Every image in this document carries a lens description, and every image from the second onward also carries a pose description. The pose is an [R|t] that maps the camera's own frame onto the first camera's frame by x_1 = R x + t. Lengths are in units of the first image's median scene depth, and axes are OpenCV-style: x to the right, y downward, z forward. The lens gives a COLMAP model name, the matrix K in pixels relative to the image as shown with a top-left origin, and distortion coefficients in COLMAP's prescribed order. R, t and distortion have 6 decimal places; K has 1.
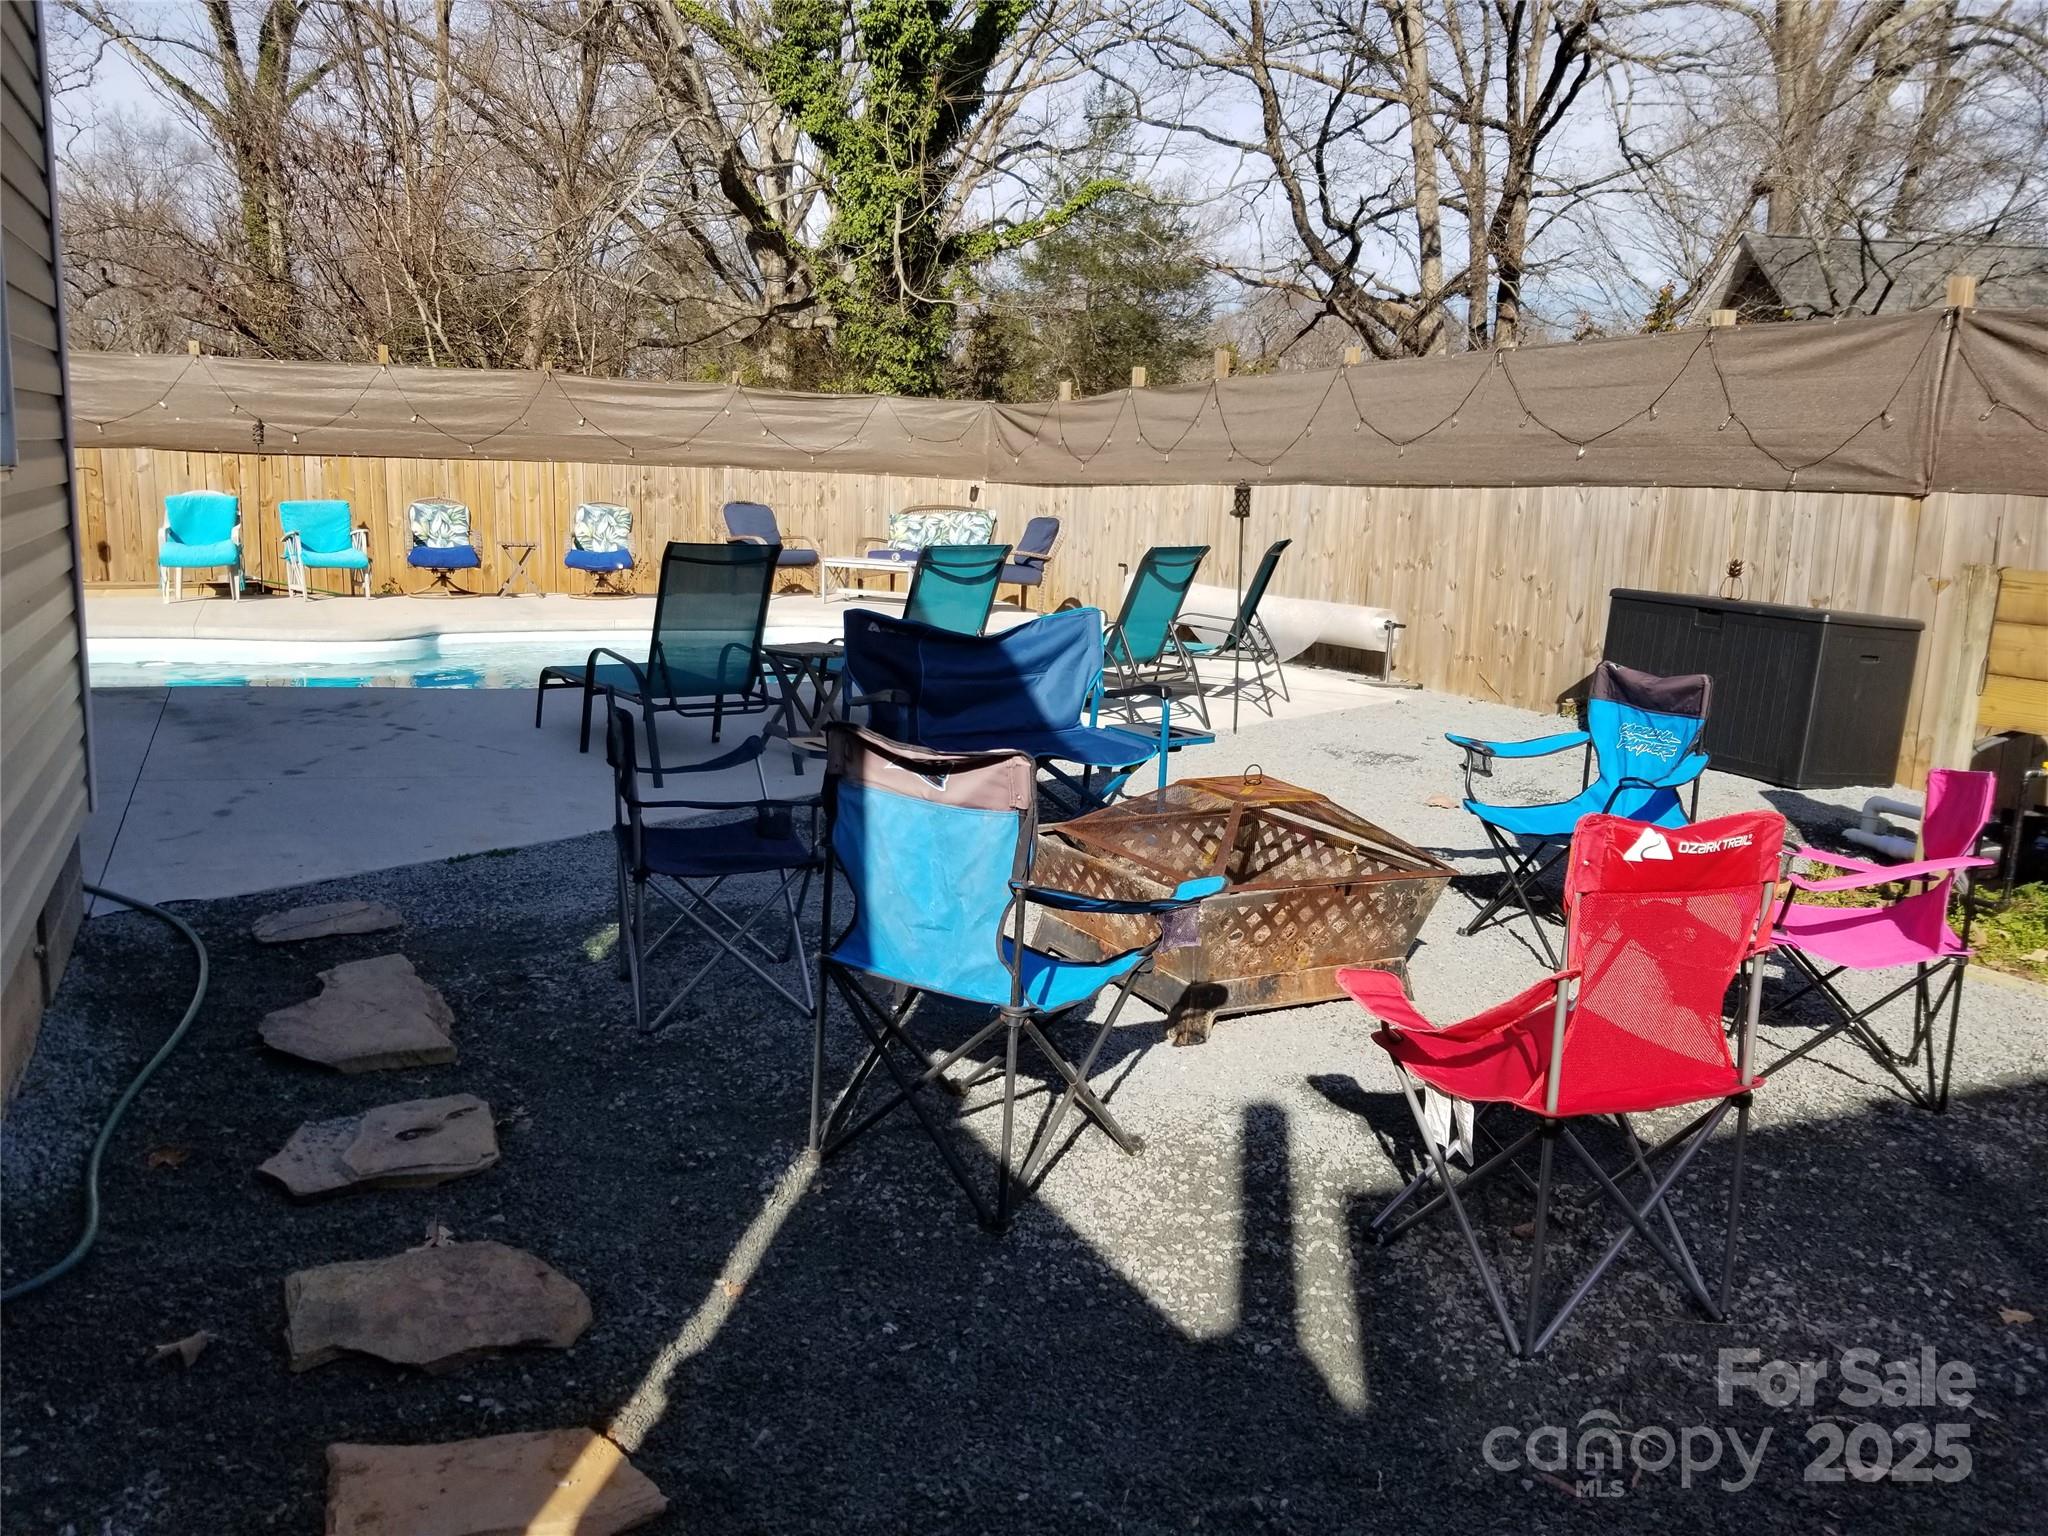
lens RADIAL K [[1600.6, 0, 1008.1], [0, 1600.6, 758.7], [0, 0, 1]] dist [0.068000, -0.127667]
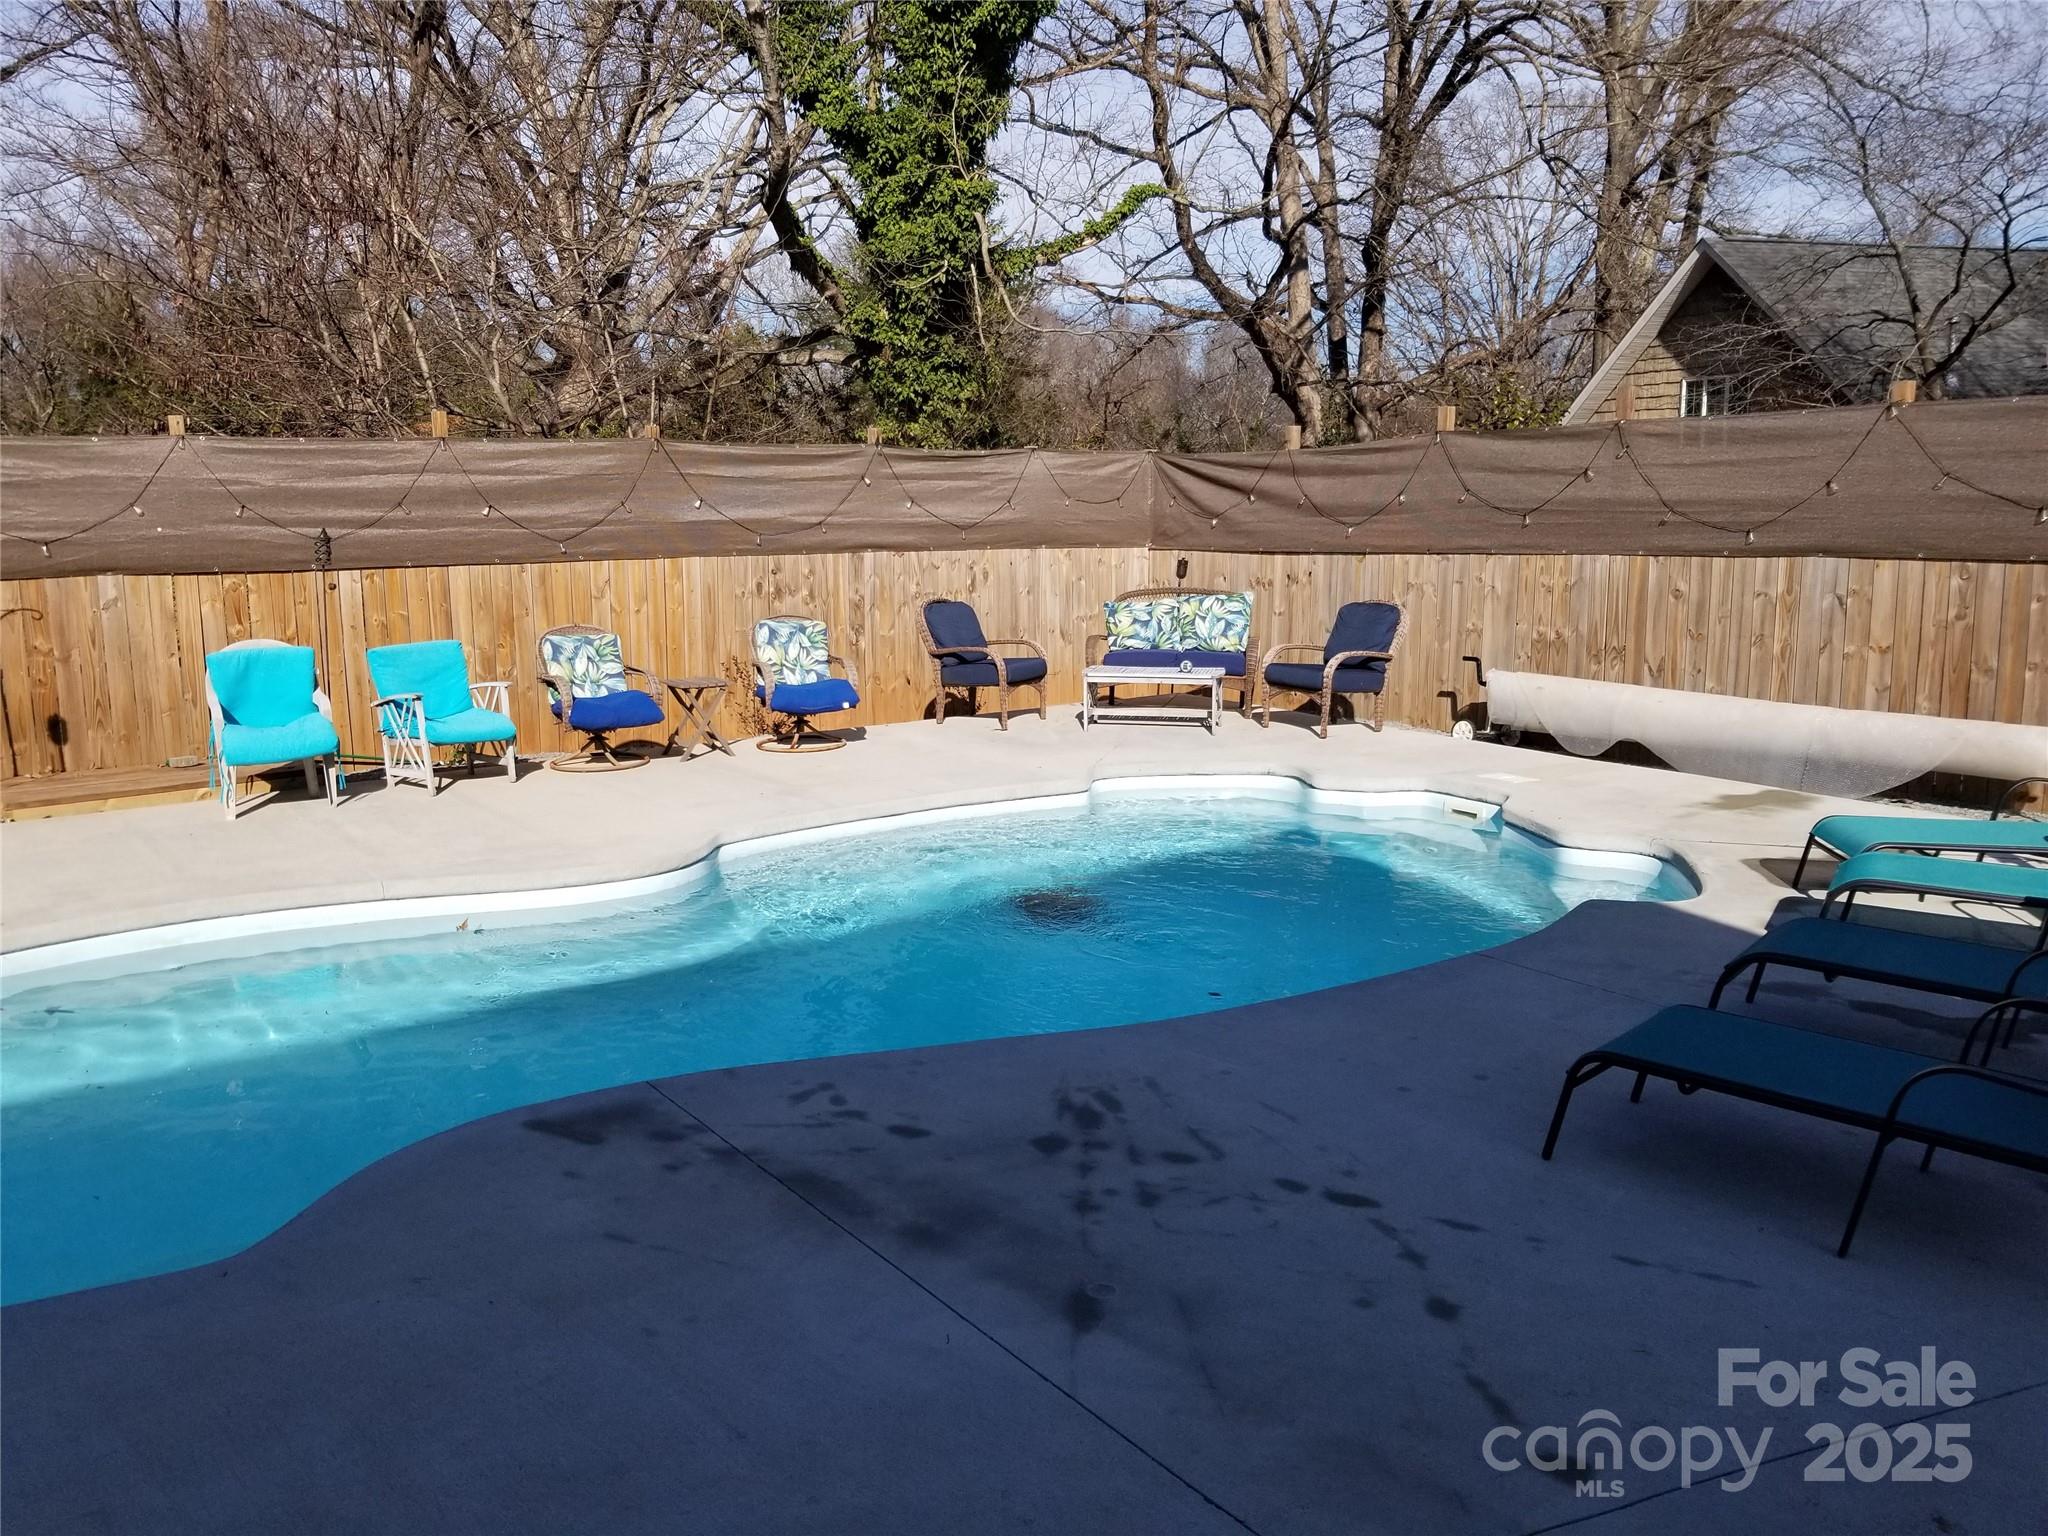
lens RADIAL K [[1600.6, 0, 992.8], [0, 1600.6, 733.9], [0, 0, 1]] dist [0.068000, -0.127667]
pose [[0.982624, -0.067404, 0.172938, -0.266097], [0.071594, 0.997270, -0.018099, -0.078670], [-0.171246, 0.030165, 0.984766, 0.243983]]
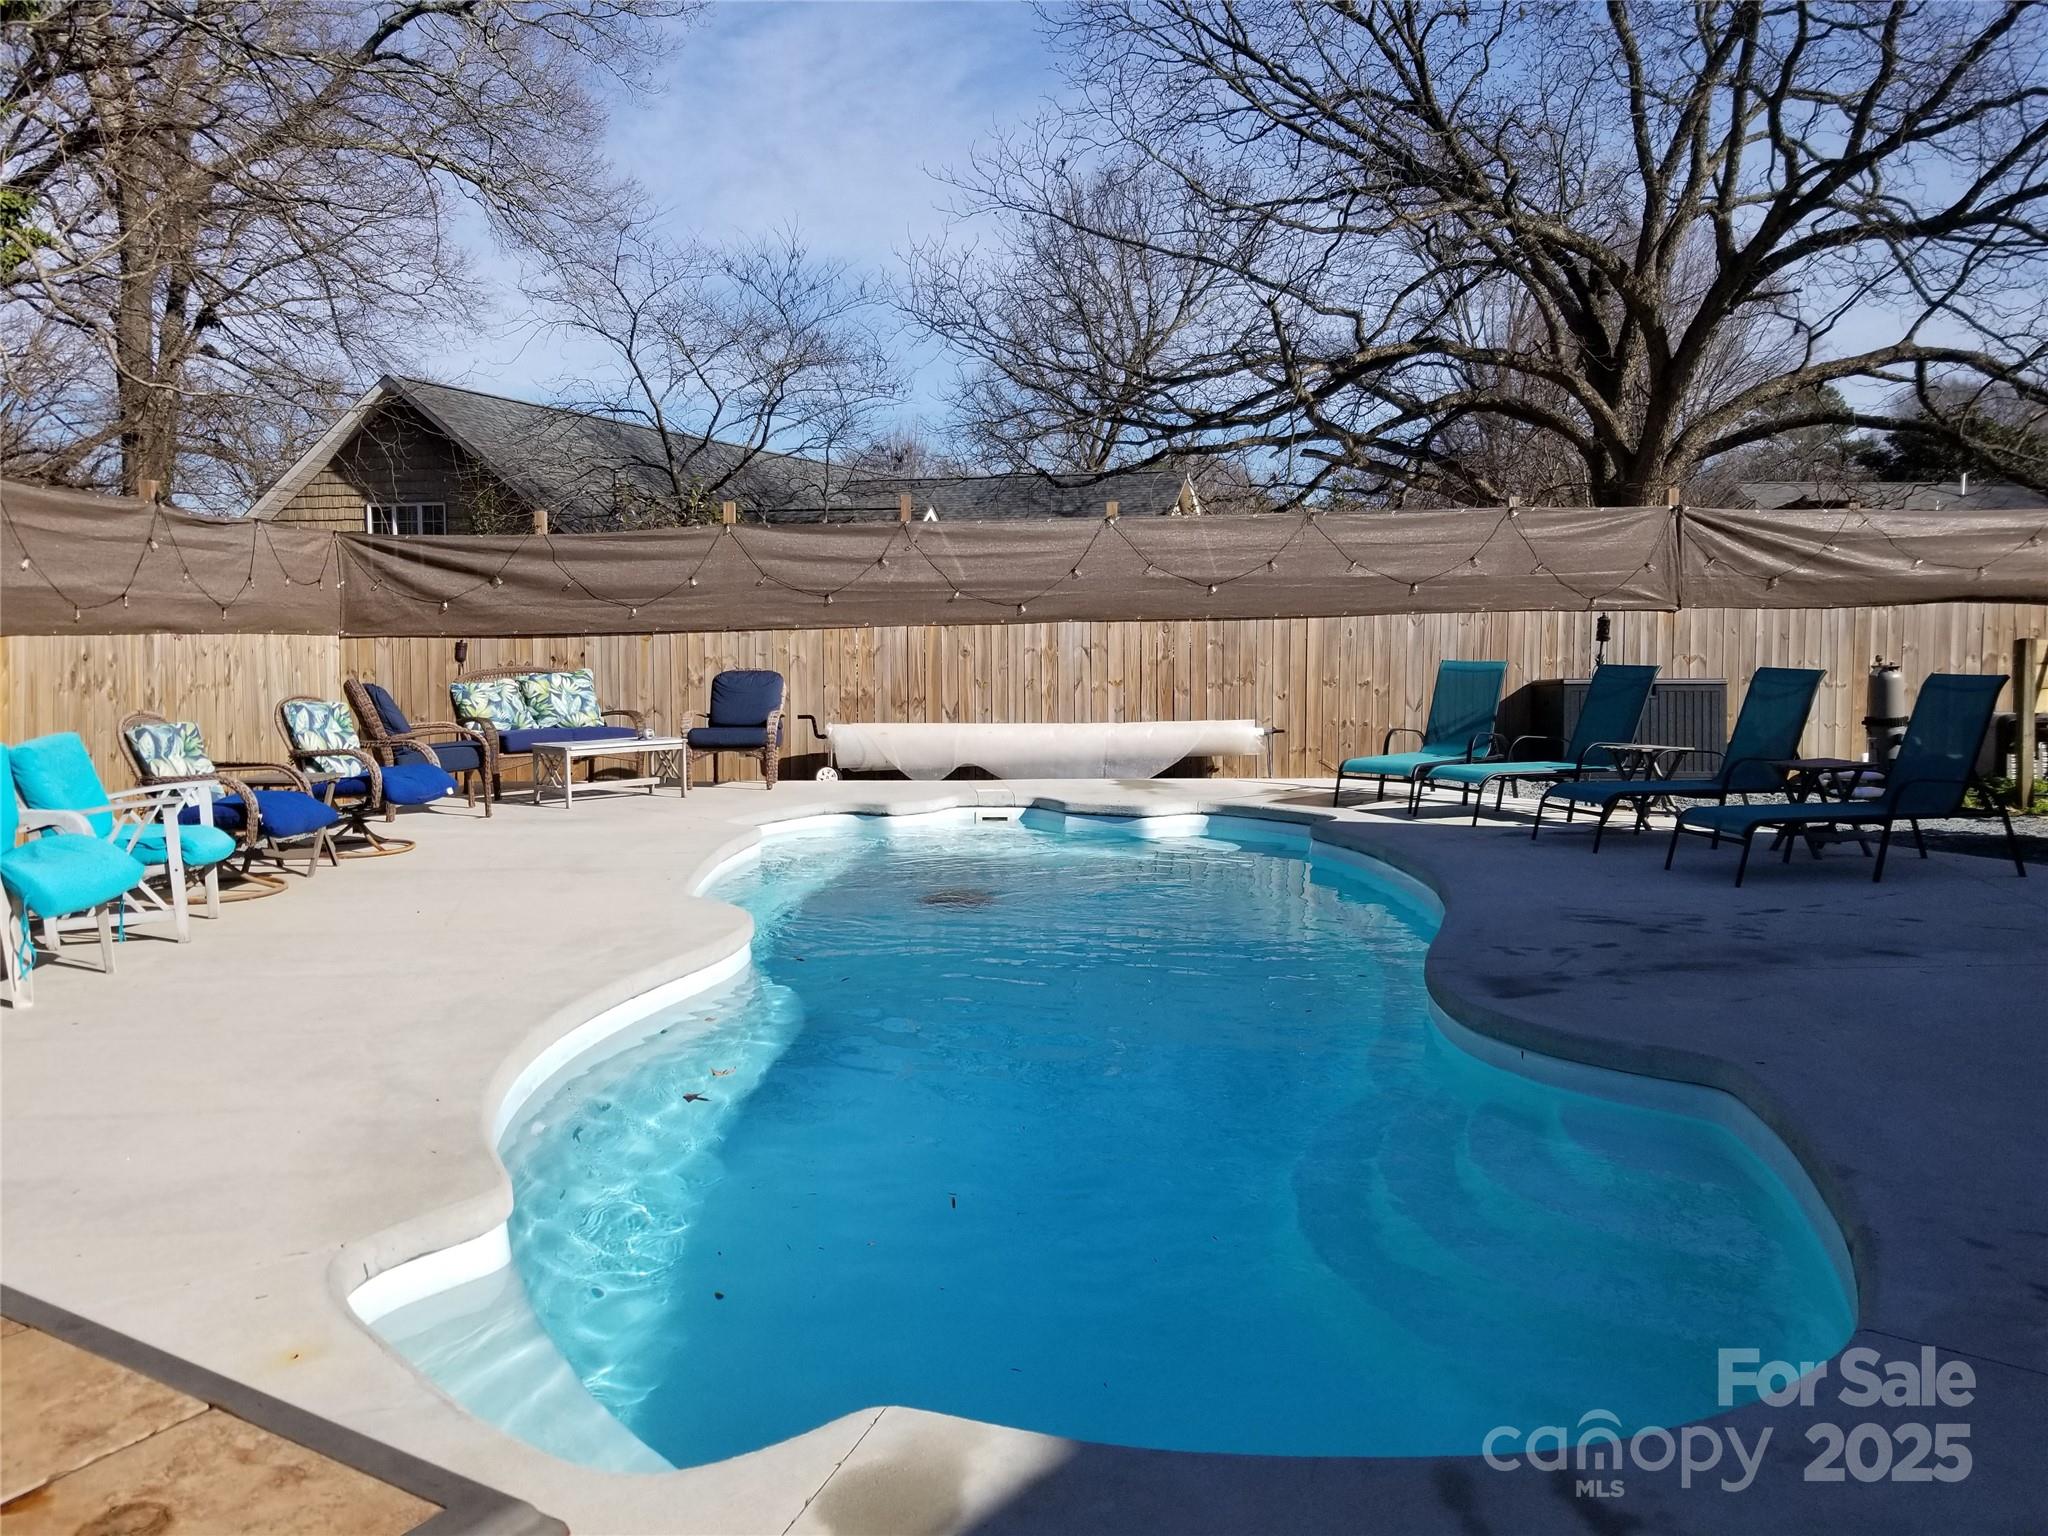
lens RADIAL K [[1600.6, 0, 1025.4], [0, 1600.6, 785.5], [0, 0, 1]] dist [0.068000, -0.127667]
pose [[0.367738, -0.129074, 0.920928, -0.657697], [0.184139, 0.980818, 0.063939, -0.106428], [-0.911516, 0.146066, 0.384451, 0.487116]]
